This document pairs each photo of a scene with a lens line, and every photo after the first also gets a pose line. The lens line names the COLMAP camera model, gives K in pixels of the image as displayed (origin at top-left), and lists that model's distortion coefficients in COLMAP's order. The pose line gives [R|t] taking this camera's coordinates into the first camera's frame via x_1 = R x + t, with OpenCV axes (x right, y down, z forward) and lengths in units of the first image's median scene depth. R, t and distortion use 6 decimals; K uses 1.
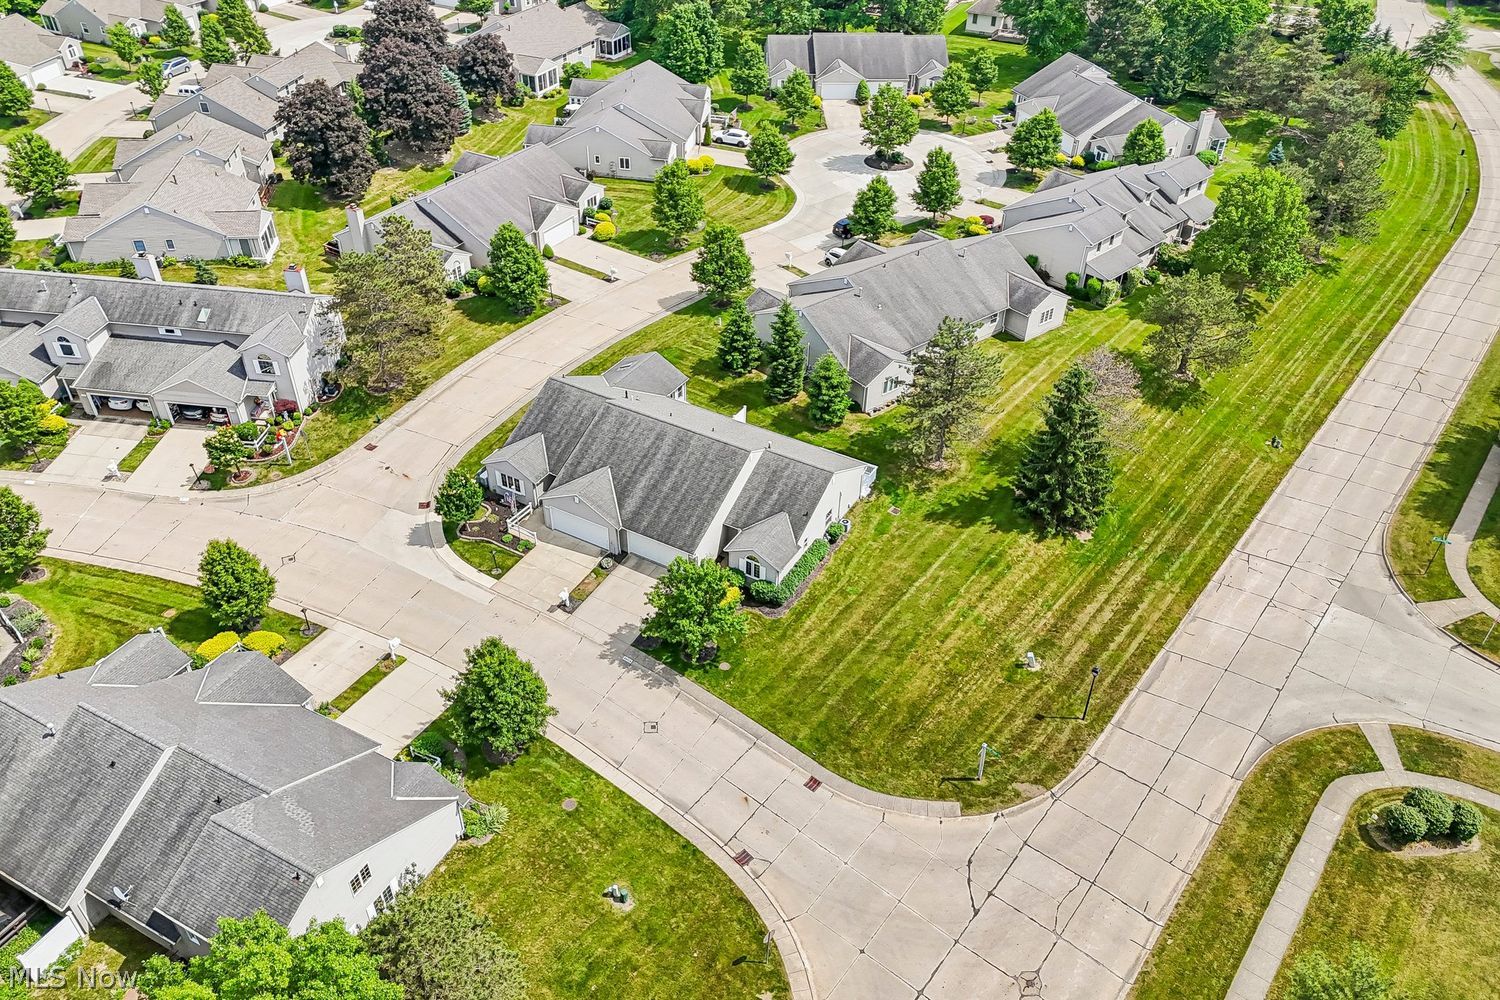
lens RADIAL K [[1068.2, 0, 743.4], [0, 1068.2, 499.8], [0, 0, 1]] dist [0.021733, -0.005981]
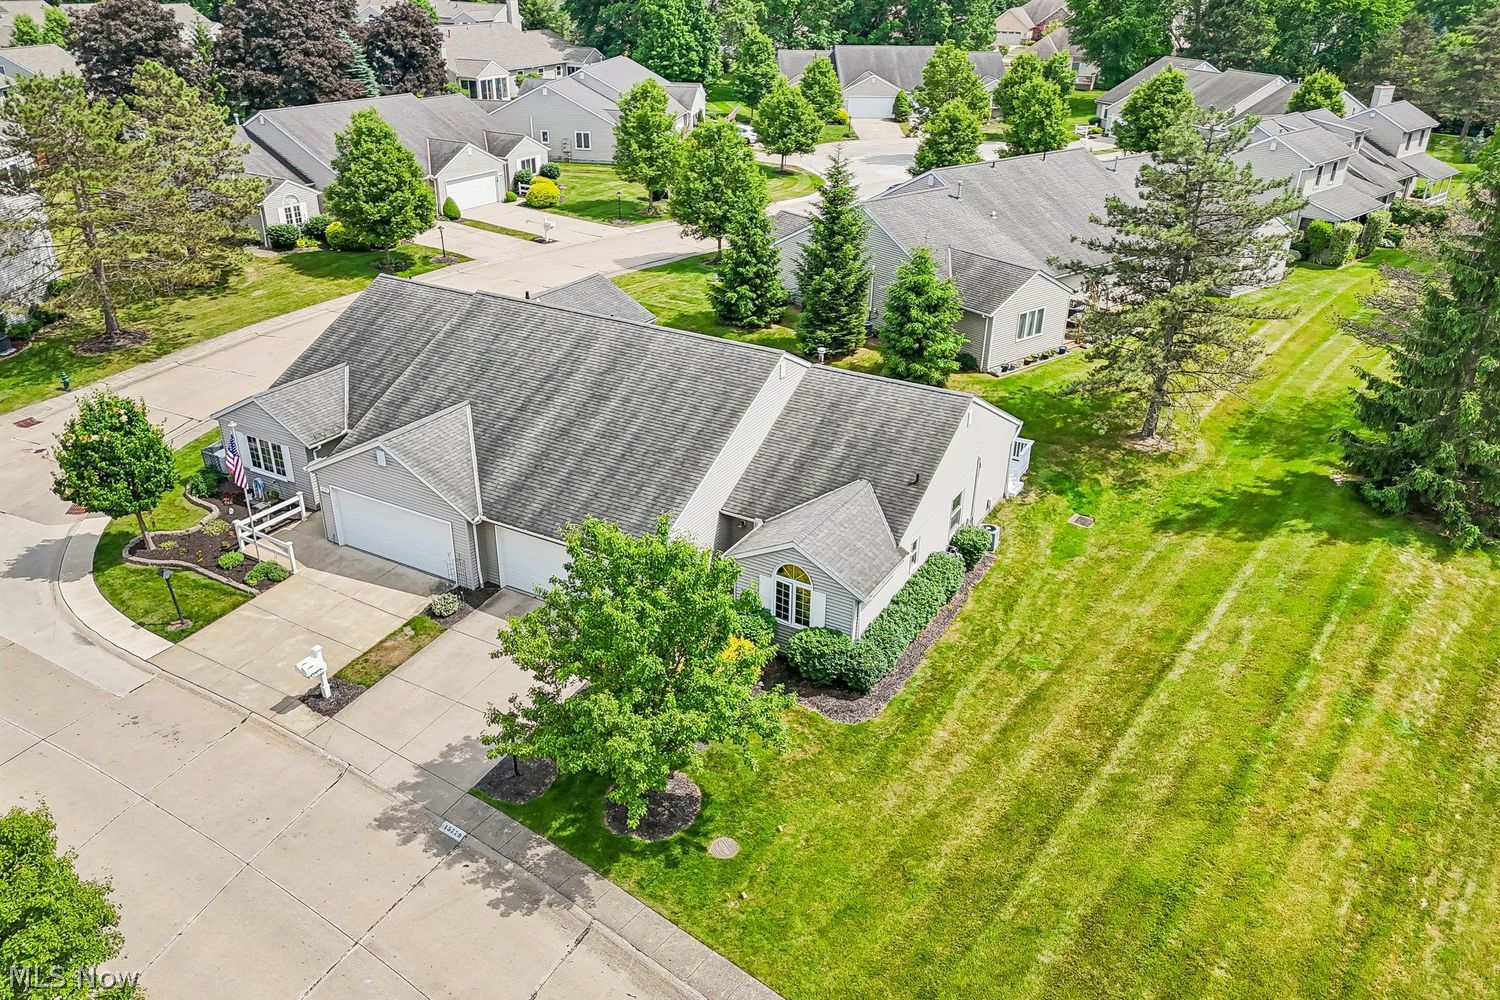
lens RADIAL K [[1068.2, 0, 743.4], [0, 1068.2, 499.8], [0, 0, 1]] dist [0.021733, -0.005981]
pose [[0.999988, -0.004809, 0.000192, -0.009381], [0.004747, 0.978918, -0.204200, 0.103799], [0.000794, 0.204199, 0.978929, 0.566399]]
